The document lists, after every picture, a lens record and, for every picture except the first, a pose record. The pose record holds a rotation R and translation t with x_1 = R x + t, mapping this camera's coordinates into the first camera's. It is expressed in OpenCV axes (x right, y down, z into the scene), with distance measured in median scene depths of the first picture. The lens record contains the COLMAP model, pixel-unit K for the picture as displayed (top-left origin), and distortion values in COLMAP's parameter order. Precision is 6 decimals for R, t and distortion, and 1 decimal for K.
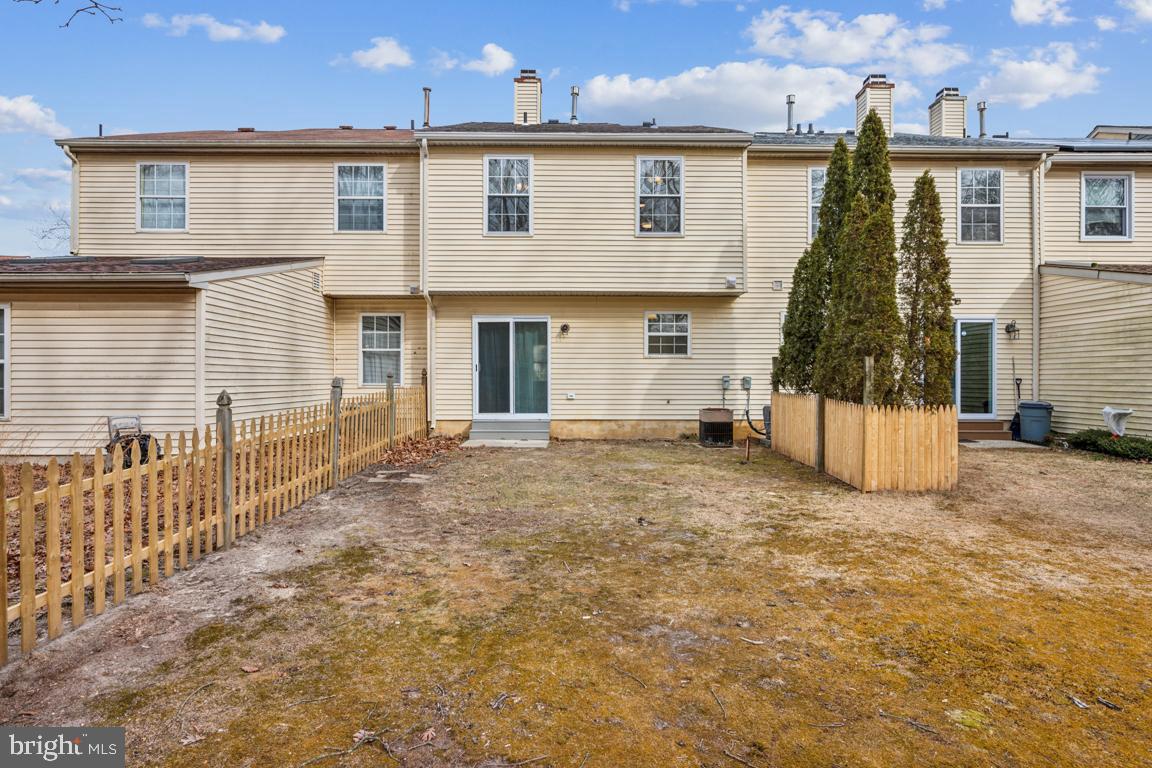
lens RADIAL K [[631.6, 0, 576.0], [0, 631.6, 384.0], [0, 0, 1]] dist [-0.004565, -0.000470]
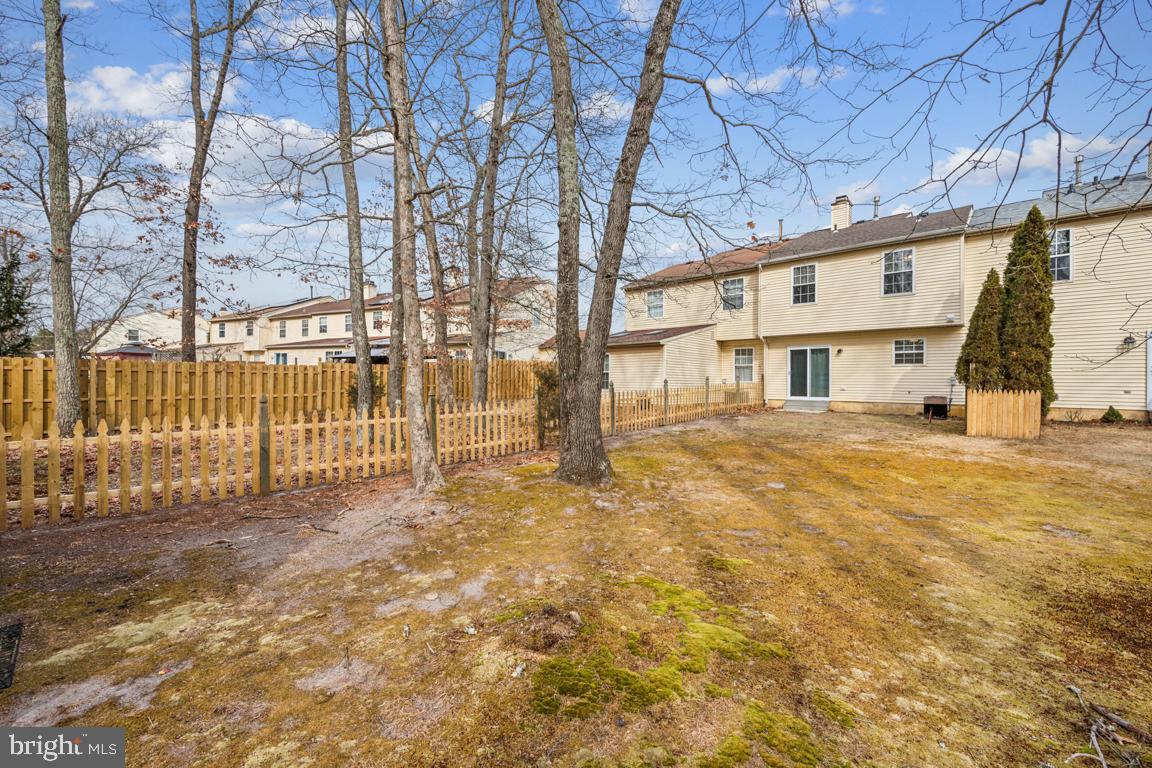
lens RADIAL K [[469.9, 0, 581.3], [0, 469.9, 367.7], [0, 0, 1]] dist [-0.001033, 0.000037]
pose [[0.732139, -0.017719, -0.680925, 0.361840], [-0.015641, 0.998961, -0.042812, 0.029610], [0.680976, 0.041994, 0.731101, -0.503399]]
